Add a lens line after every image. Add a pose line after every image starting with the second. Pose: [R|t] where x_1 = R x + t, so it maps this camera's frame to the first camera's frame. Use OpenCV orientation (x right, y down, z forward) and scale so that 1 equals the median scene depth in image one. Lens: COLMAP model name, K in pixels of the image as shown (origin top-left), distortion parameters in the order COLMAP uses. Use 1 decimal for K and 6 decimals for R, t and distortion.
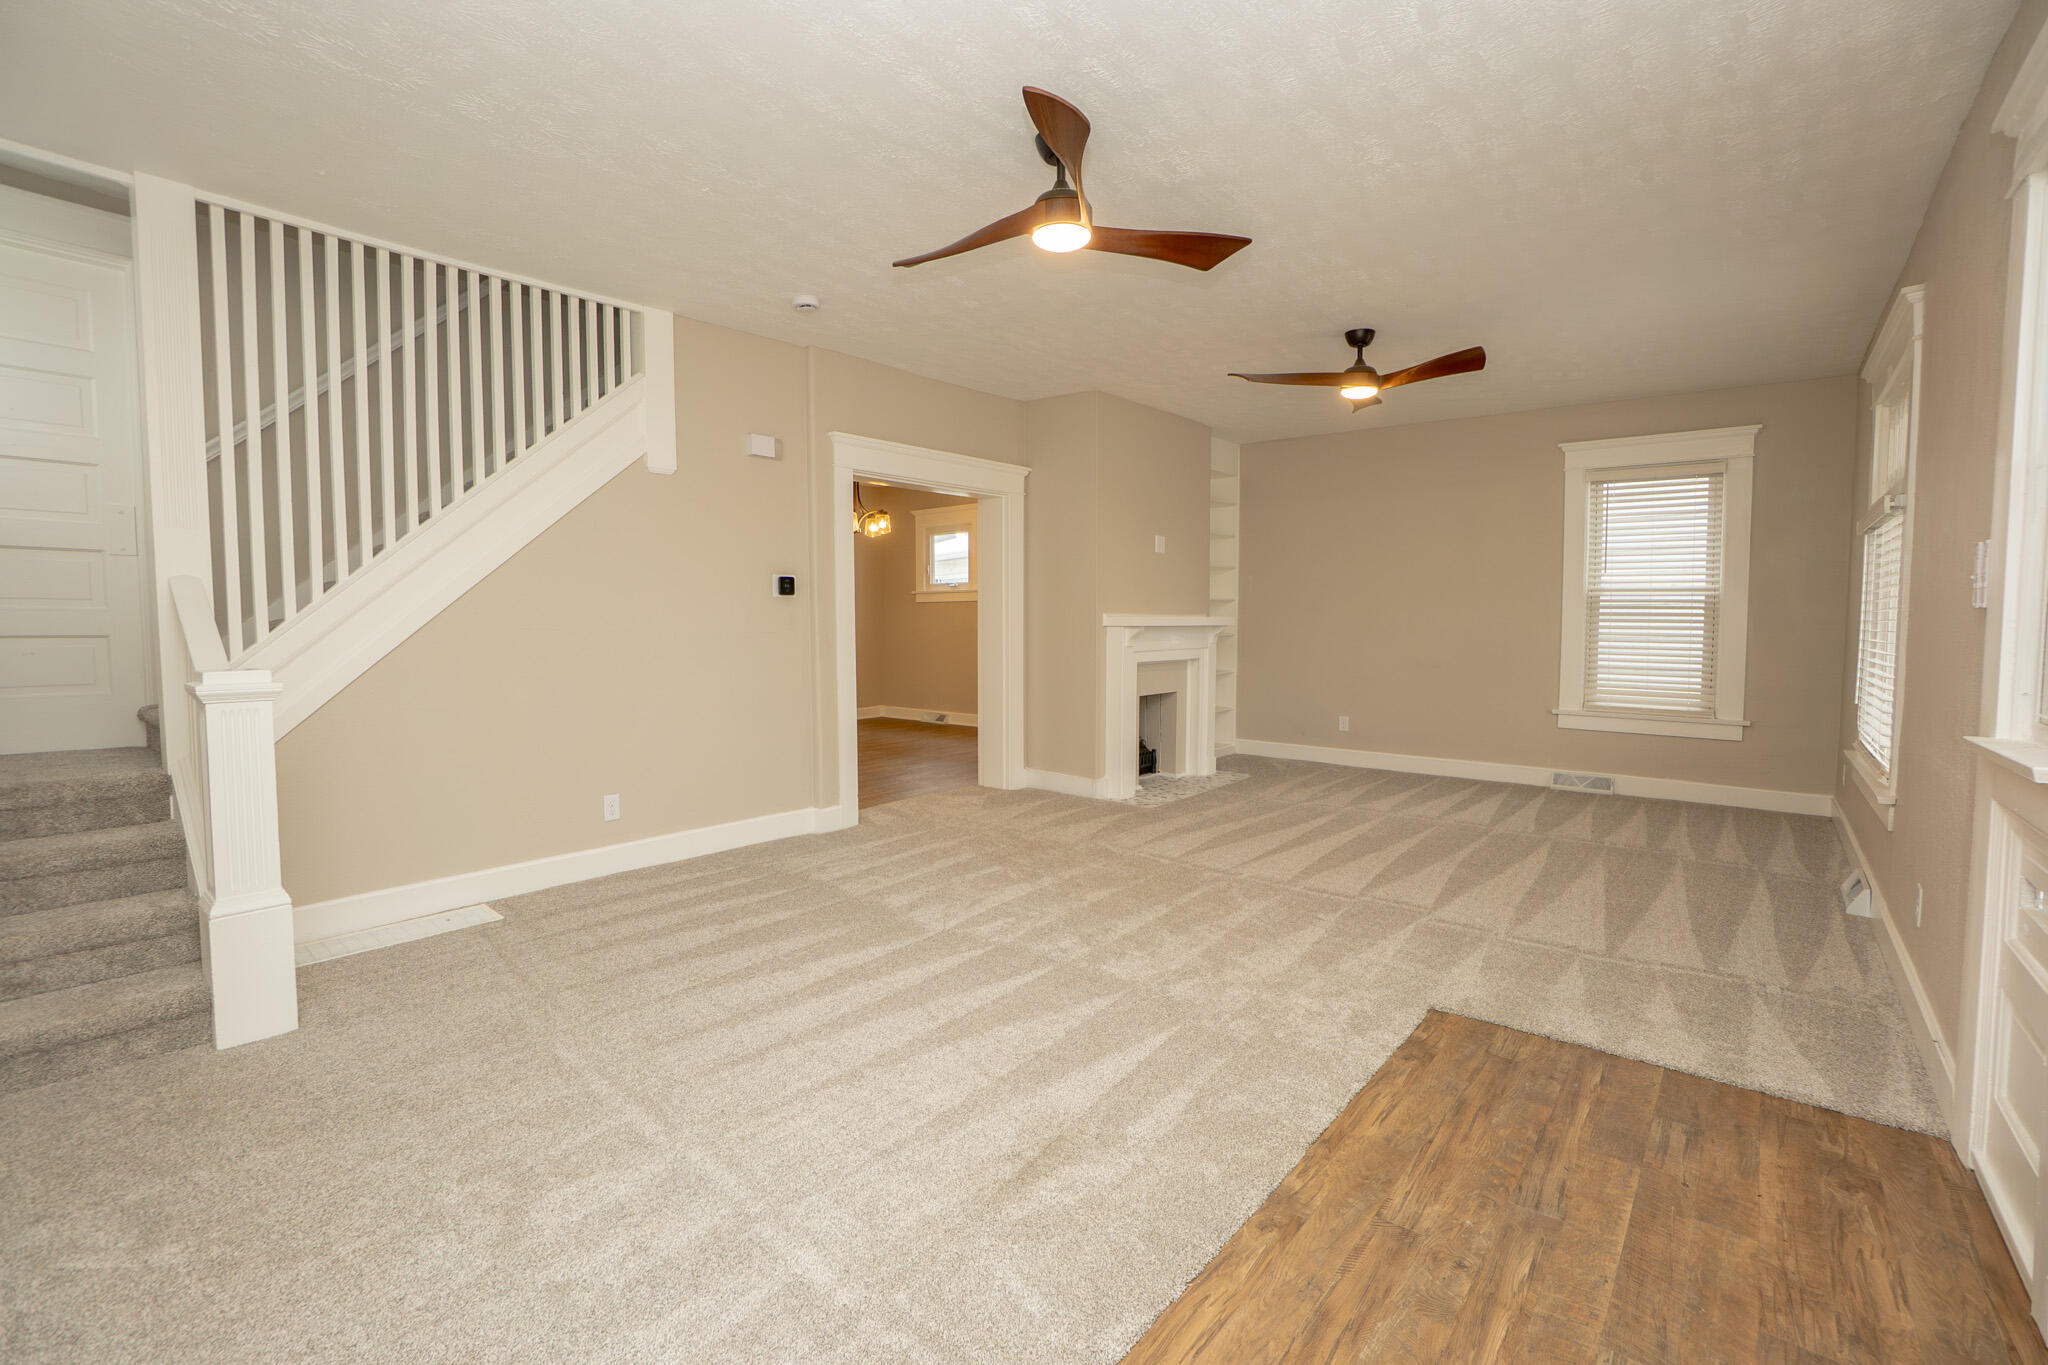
lens RADIAL K [[914.1, 0, 999.8], [0, 914.1, 673.5], [0, 0, 1]] dist [-0.003751, 0.000528]
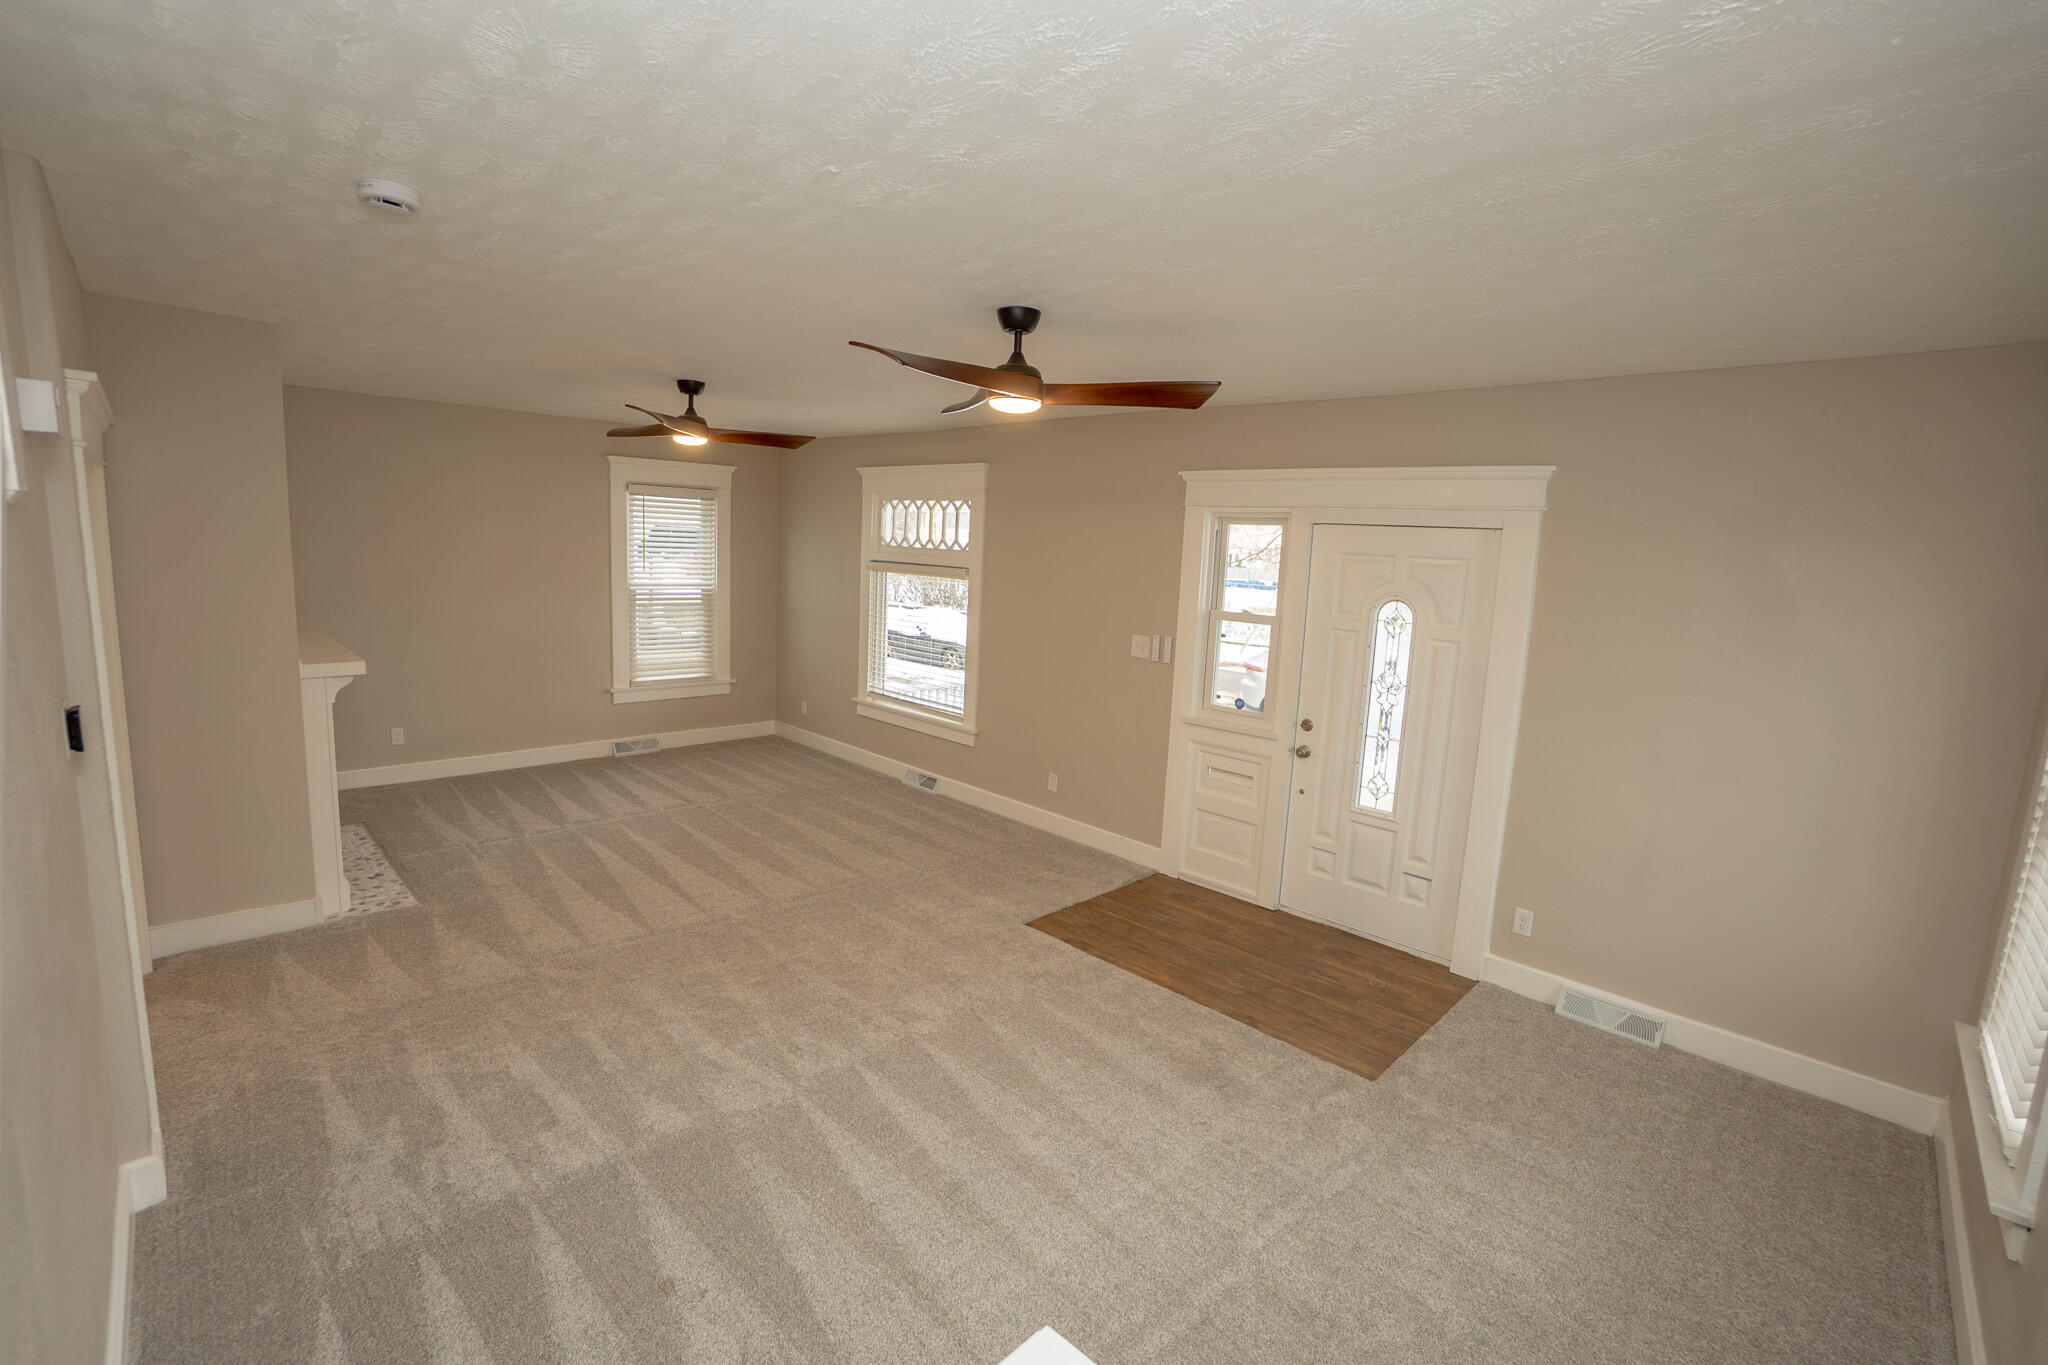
lens RADIAL K [[914.1, 0, 999.8], [0, 914.1, 673.5], [0, 0, 1]] dist [-0.003751, 0.000528]
pose [[0.090942, -0.141999, 0.985680, -0.691627], [0.015167, 0.989865, 0.141203, -0.194263], [-0.995741, 0.002109, 0.092174, 0.584836]]
